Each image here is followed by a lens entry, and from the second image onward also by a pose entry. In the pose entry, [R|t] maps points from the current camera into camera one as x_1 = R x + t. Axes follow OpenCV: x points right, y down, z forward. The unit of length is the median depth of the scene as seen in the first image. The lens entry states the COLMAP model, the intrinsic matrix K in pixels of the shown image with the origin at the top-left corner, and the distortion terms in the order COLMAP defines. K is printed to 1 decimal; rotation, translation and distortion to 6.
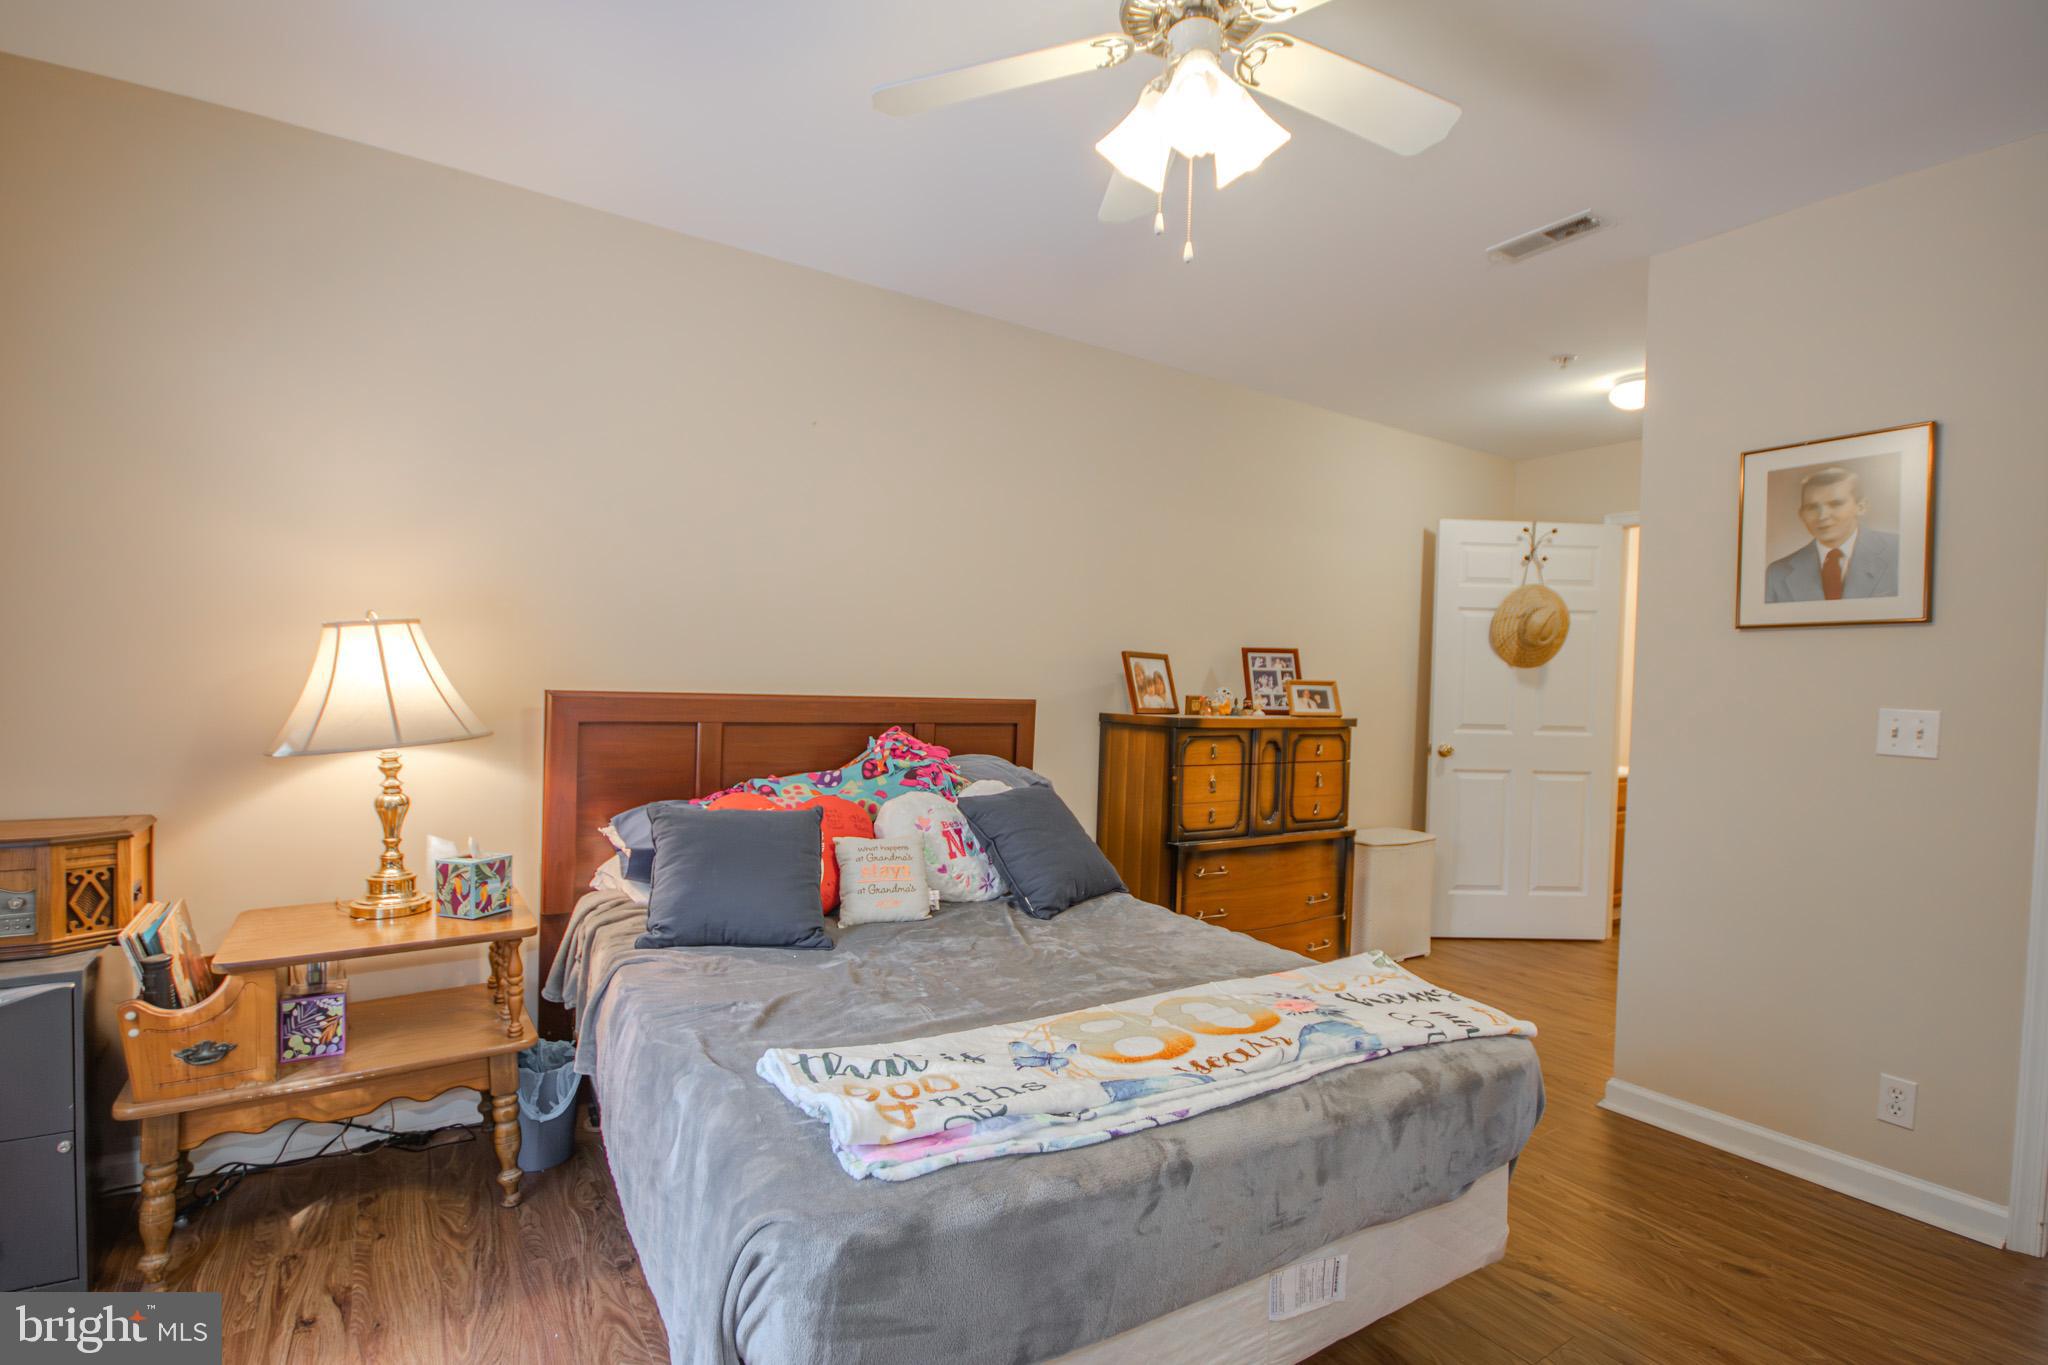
lens RADIAL K [[960.2, 0, 1029.3], [0, 960.2, 710.3], [0, 0, 1]] dist [0.012288, -0.013846]
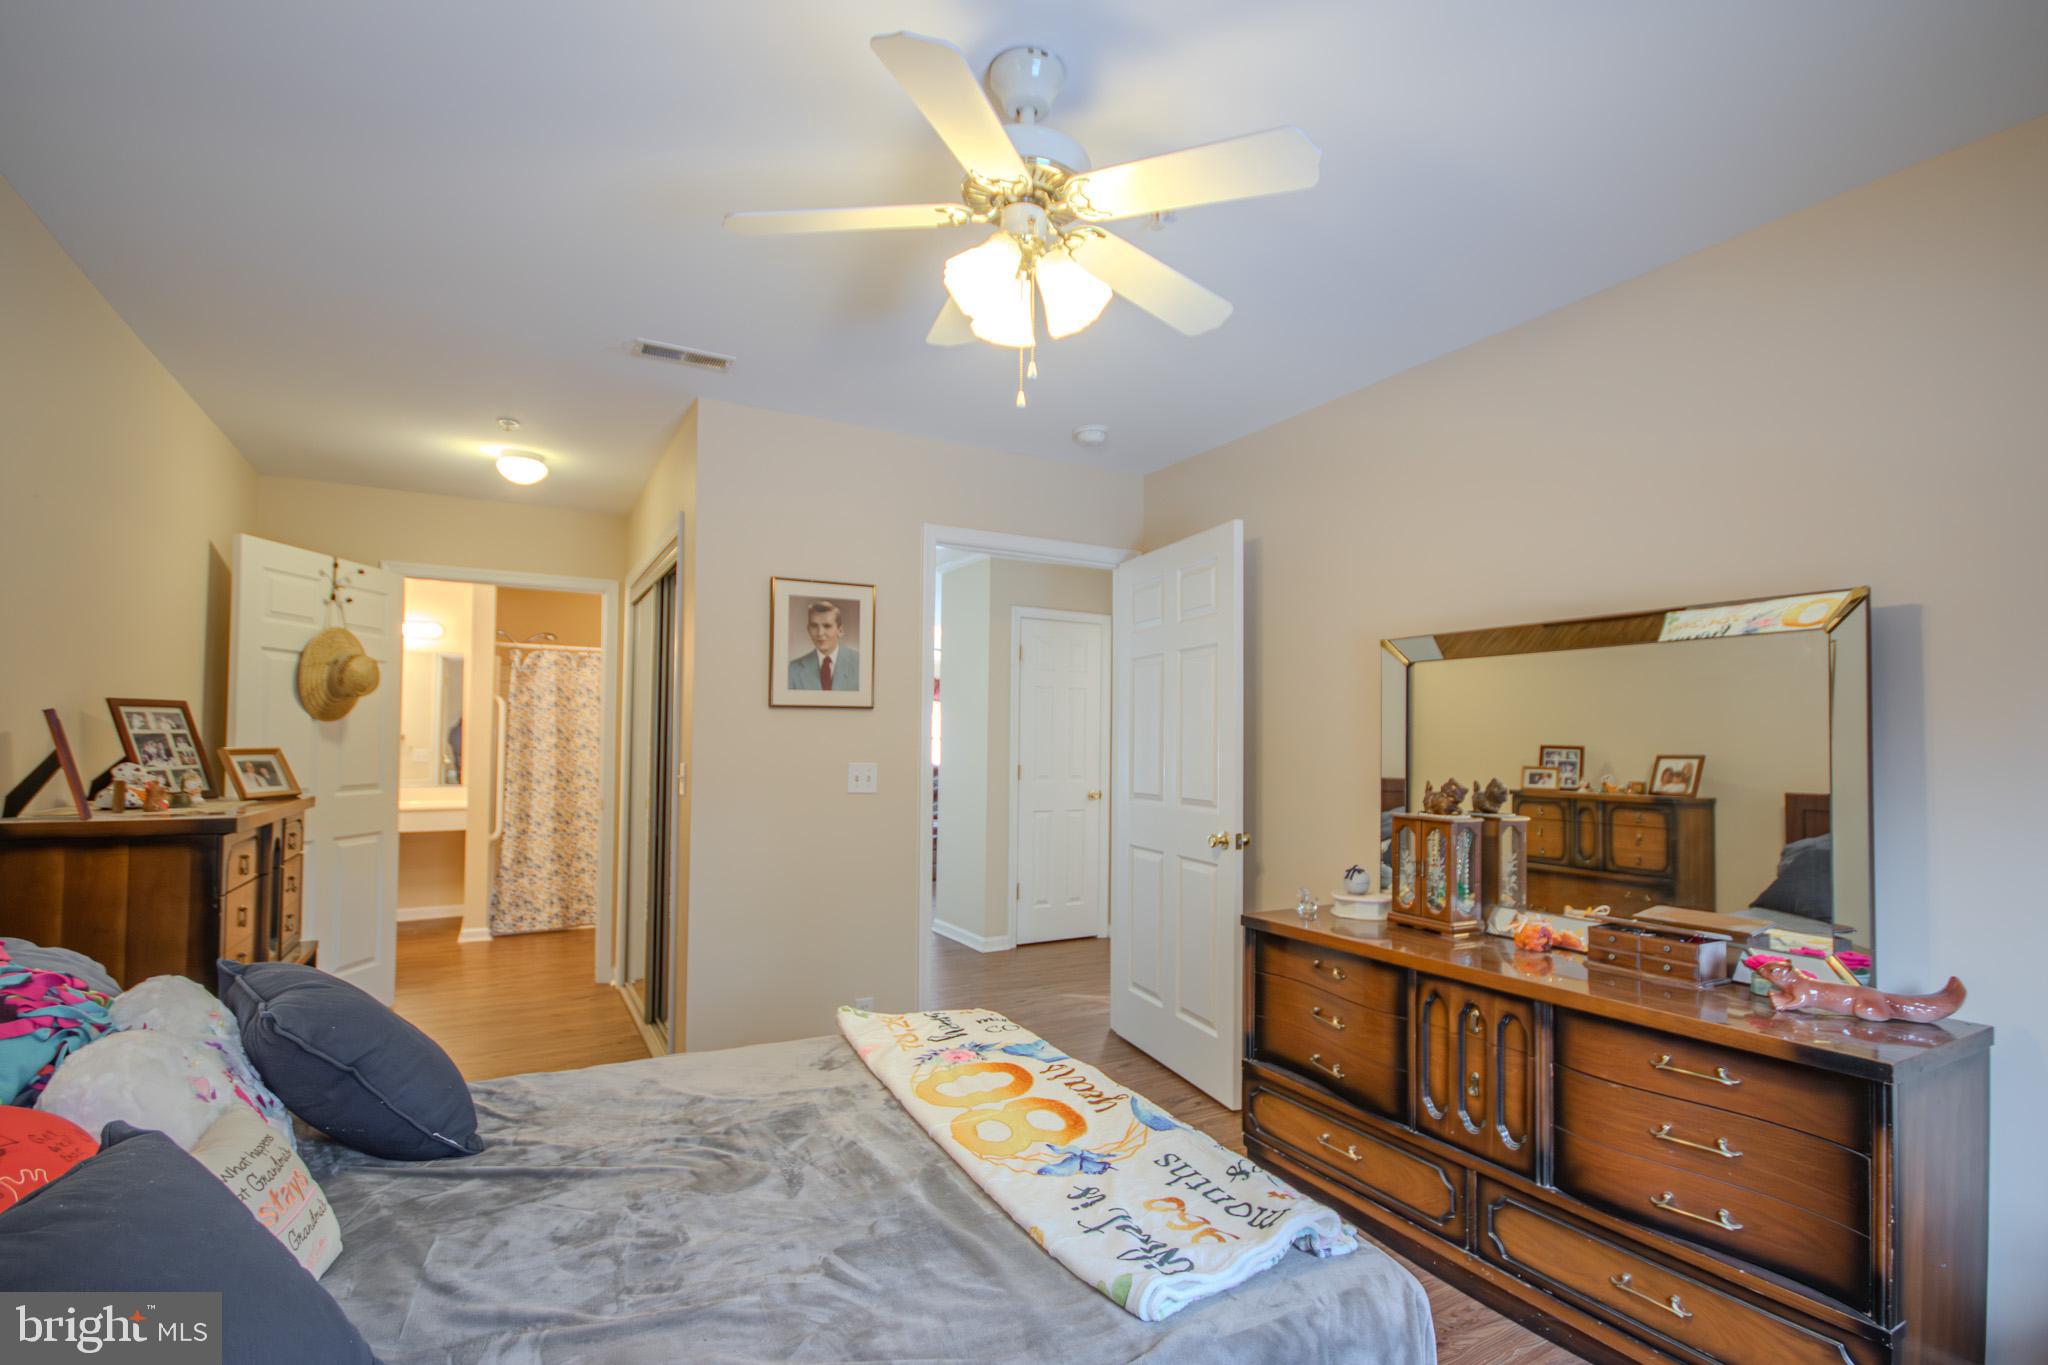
lens RADIAL K [[960.2, 0, 1029.3], [0, 960.2, 710.3], [0, 0, 1]] dist [0.012288, -0.013846]
pose [[0.066221, 0.007103, 0.997780, -0.591301], [0.019950, 0.999765, -0.008441, -0.063690], [-0.997605, 0.020465, 0.066064, 0.570616]]
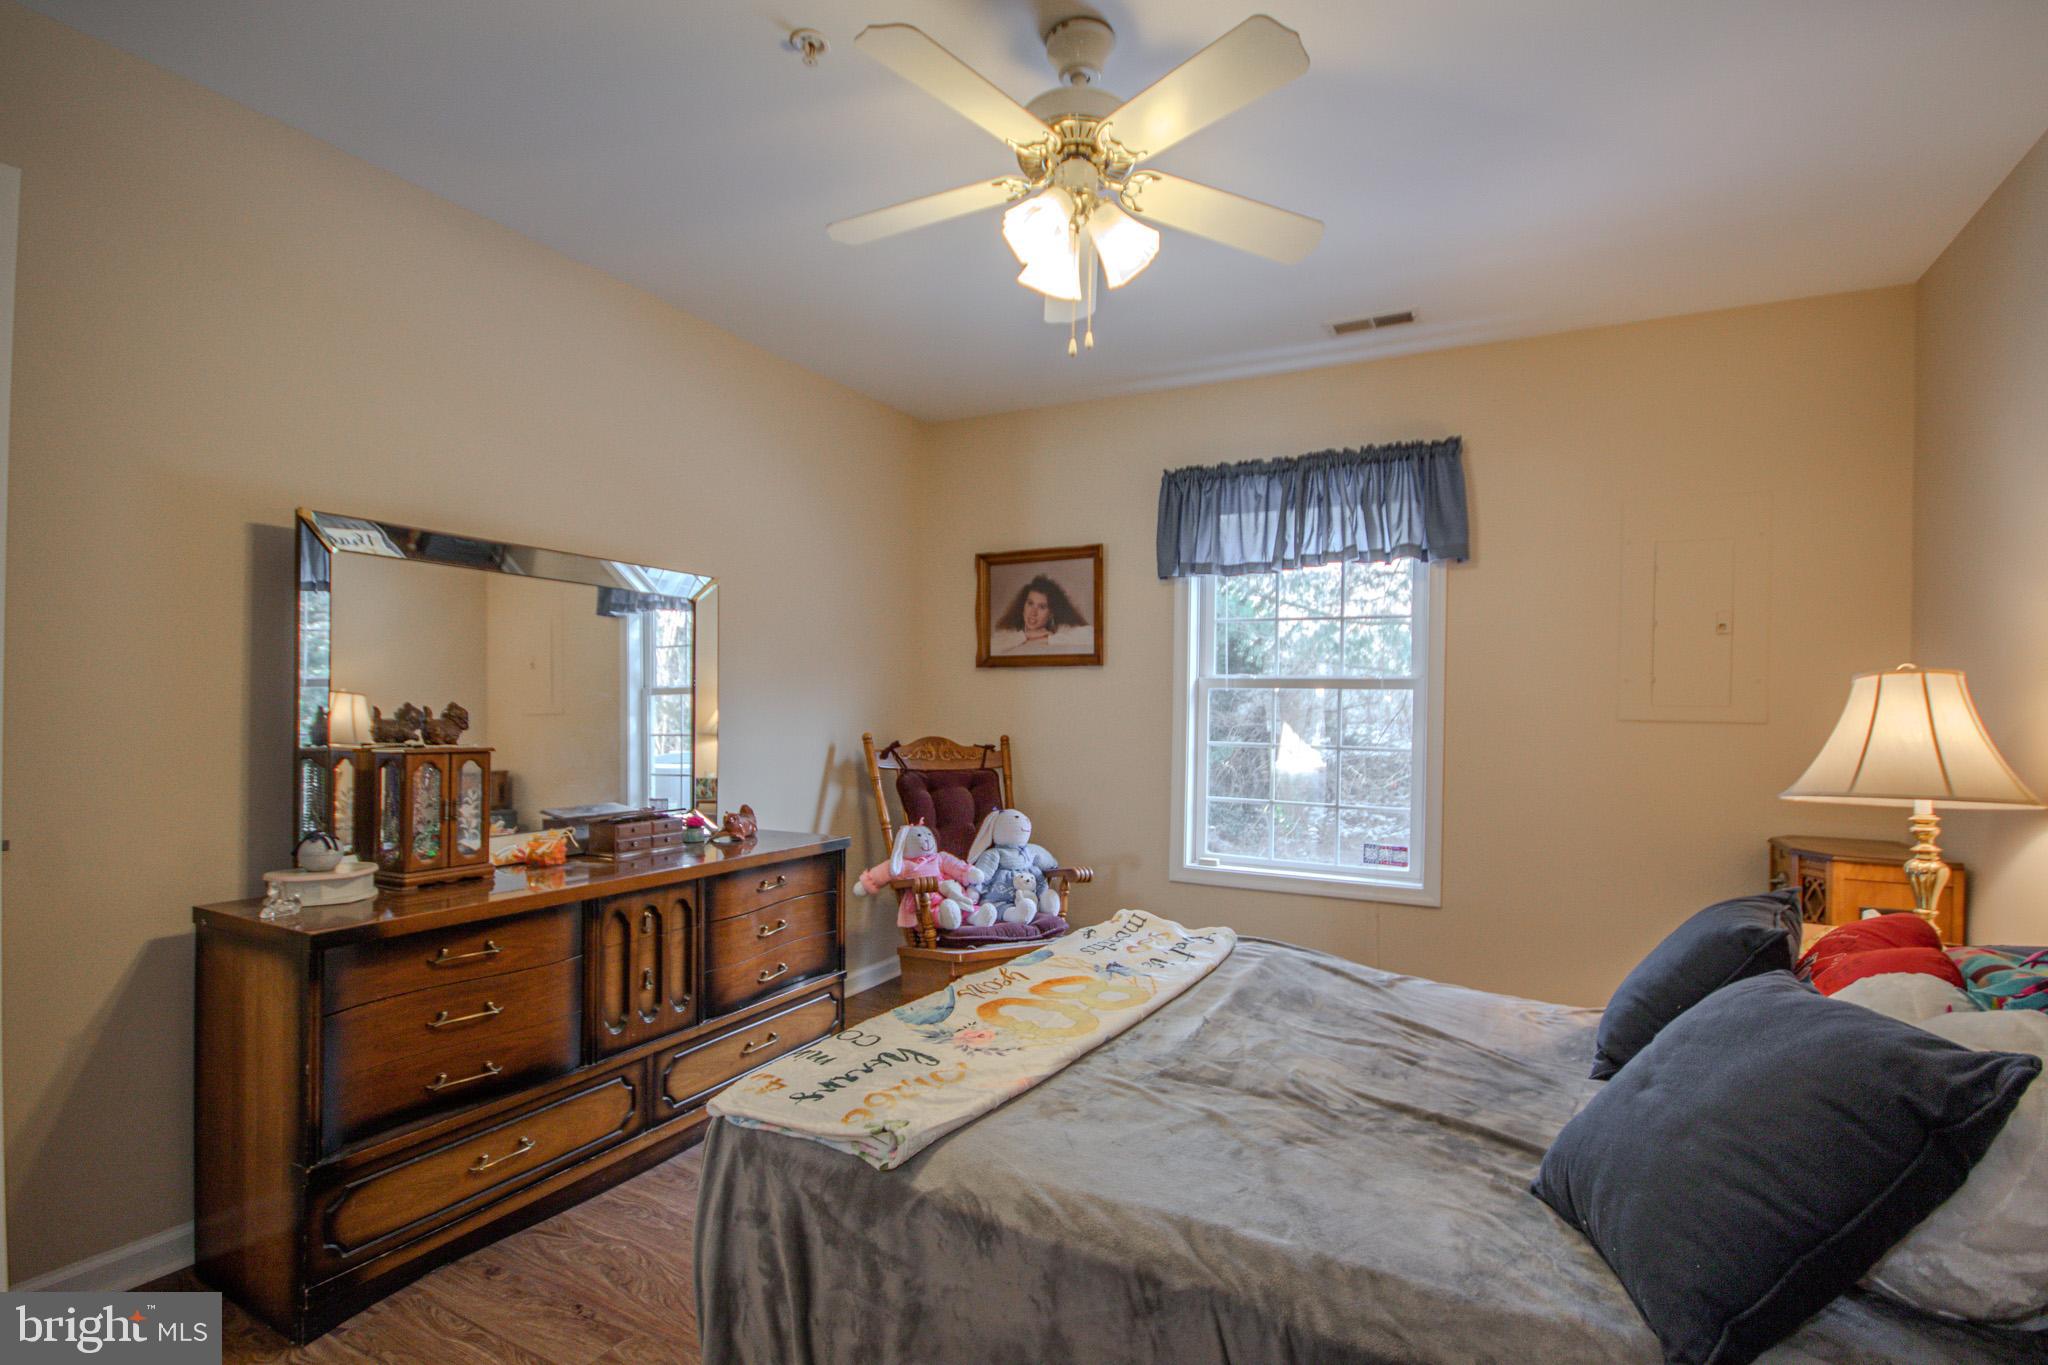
lens RADIAL K [[997.1, 0, 1055.0], [0, 997.1, 688.0], [0, 0, 1]] dist [0.018382, -0.022696]
pose [[-0.876018, -0.033930, -0.481083, 0.481343], [-0.046130, 0.998844, 0.013553, -0.042813], [0.480067, 0.034065, -0.876570, 1.312597]]
